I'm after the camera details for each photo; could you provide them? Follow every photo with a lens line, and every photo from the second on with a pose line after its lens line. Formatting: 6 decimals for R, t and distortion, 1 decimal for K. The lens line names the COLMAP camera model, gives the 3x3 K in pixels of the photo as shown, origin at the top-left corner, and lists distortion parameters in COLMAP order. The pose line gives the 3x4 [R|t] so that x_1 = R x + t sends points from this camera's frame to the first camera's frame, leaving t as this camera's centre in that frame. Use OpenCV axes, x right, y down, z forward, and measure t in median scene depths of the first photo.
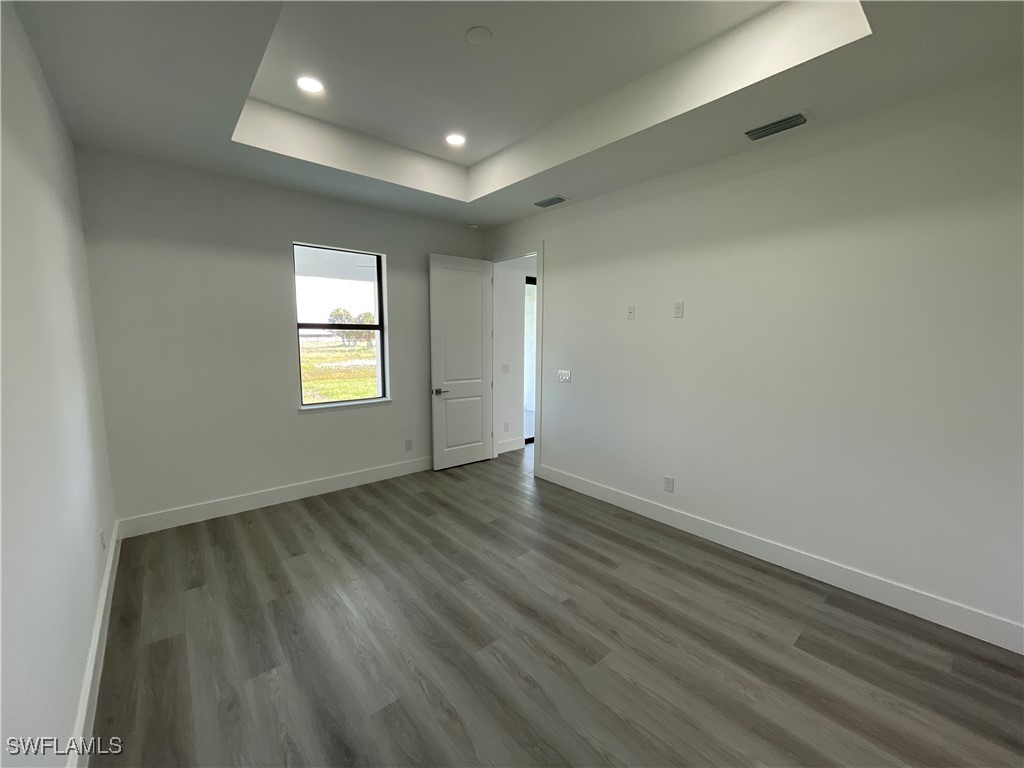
lens RADIAL K [[416.3, 0, 512.2], [0, 416.3, 384.2], [0, 0, 1]] dist [0.002580, -0.001155]
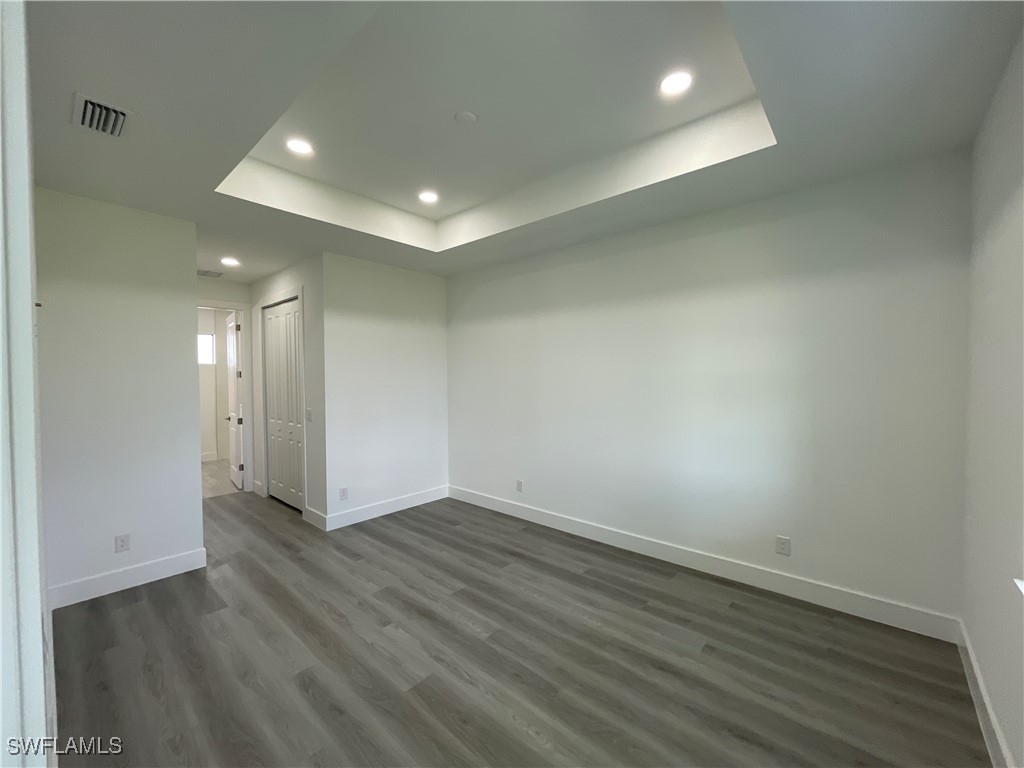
lens RADIAL K [[416.3, 0, 511.9], [0, 416.3, 385.7], [0, 0, 1]] dist [0.002580, -0.001155]
pose [[-0.990305, 0.003104, -0.138878, -0.039633], [-0.016085, 0.990463, 0.136837, -0.238662], [0.137979, 0.137744, -0.980810, 2.020687]]
